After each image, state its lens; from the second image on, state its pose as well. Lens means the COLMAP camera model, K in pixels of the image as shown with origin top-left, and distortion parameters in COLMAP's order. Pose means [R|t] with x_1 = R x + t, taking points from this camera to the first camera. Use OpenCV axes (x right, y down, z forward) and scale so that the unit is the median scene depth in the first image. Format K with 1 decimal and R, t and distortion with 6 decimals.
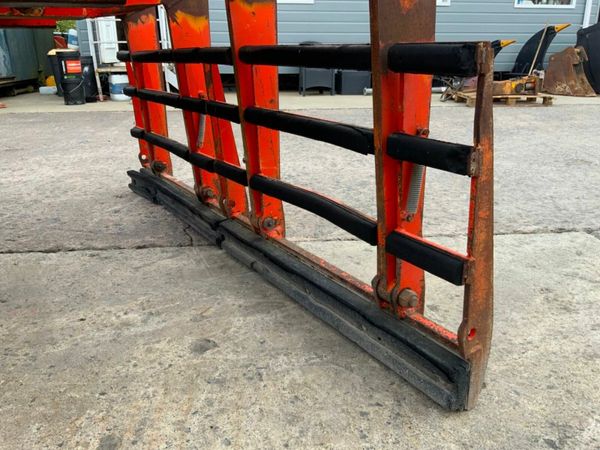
lens RADIAL K [[499.0, 0, 304.2], [0, 499.0, 227.1], [0, 0, 1]] dist [0.070299, -0.135250]
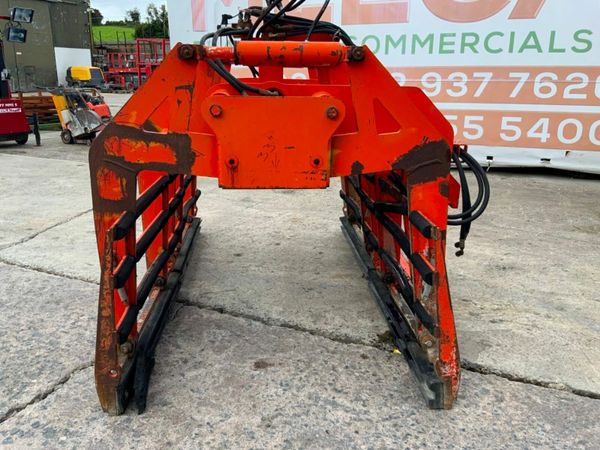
lens RADIAL K [[499.0, 0, 303.7], [0, 499.0, 222.7], [0, 0, 1]] dist [0.070299, -0.135250]
pose [[-0.877705, -0.146814, 0.456157, -1.408201], [0.144764, 0.826201, 0.544458, -1.083789], [-0.456812, 0.543909, -0.703908, 2.171527]]
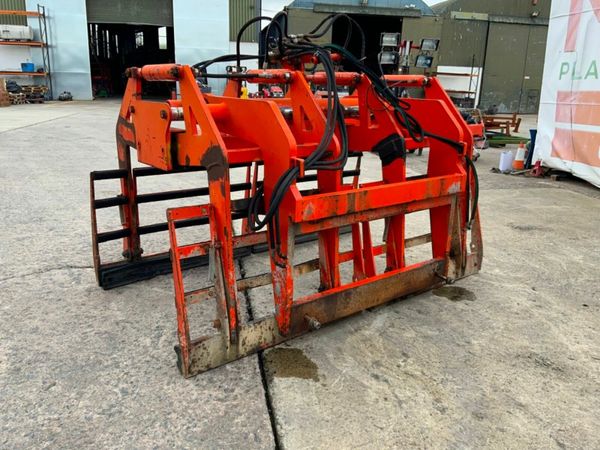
lens RADIAL K [[499.0, 0, 300.0], [0, 499.0, 223.3], [0, 0, 1]] dist [0.070299, -0.135250]
pose [[-0.099298, -0.263355, 0.959575, -2.479315], [0.299681, 0.911652, 0.281214, -0.682312], [-0.948858, 0.315490, -0.011602, 0.979944]]
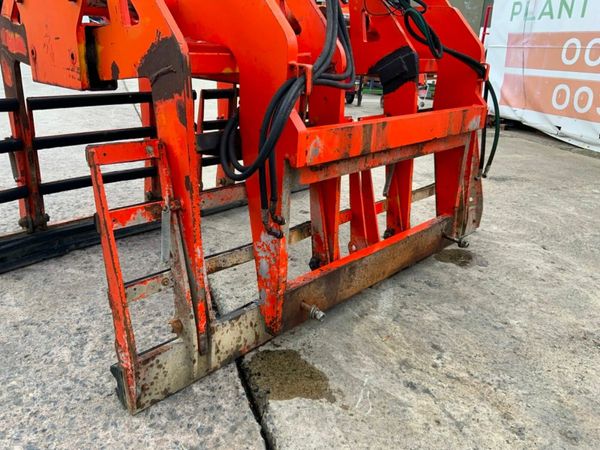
lens RADIAL K [[499.0, 0, 298.2], [0, 499.0, 225.3], [0, 0, 1]] dist [0.070299, -0.135250]
pose [[-0.252449, -0.337772, 0.906741, -1.996104], [0.270791, 0.874987, 0.401335, -0.566890], [-0.928947, 0.346854, -0.129424, 1.125007]]
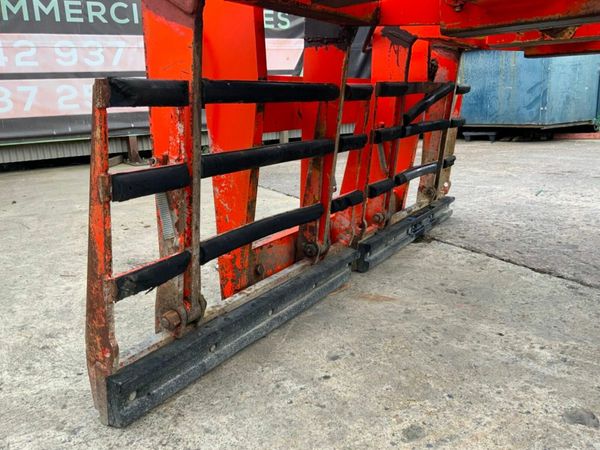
lens RADIAL K [[499.0, 0, 296.2], [0, 499.0, 225.8], [0, 0, 1]] dist [0.070299, -0.135250]
pose [[0.390423, 0.207048, -0.897051, 0.235175], [-0.263852, 0.958673, 0.106434, -0.021698], [0.882016, 0.195134, 0.428918, 0.149522]]
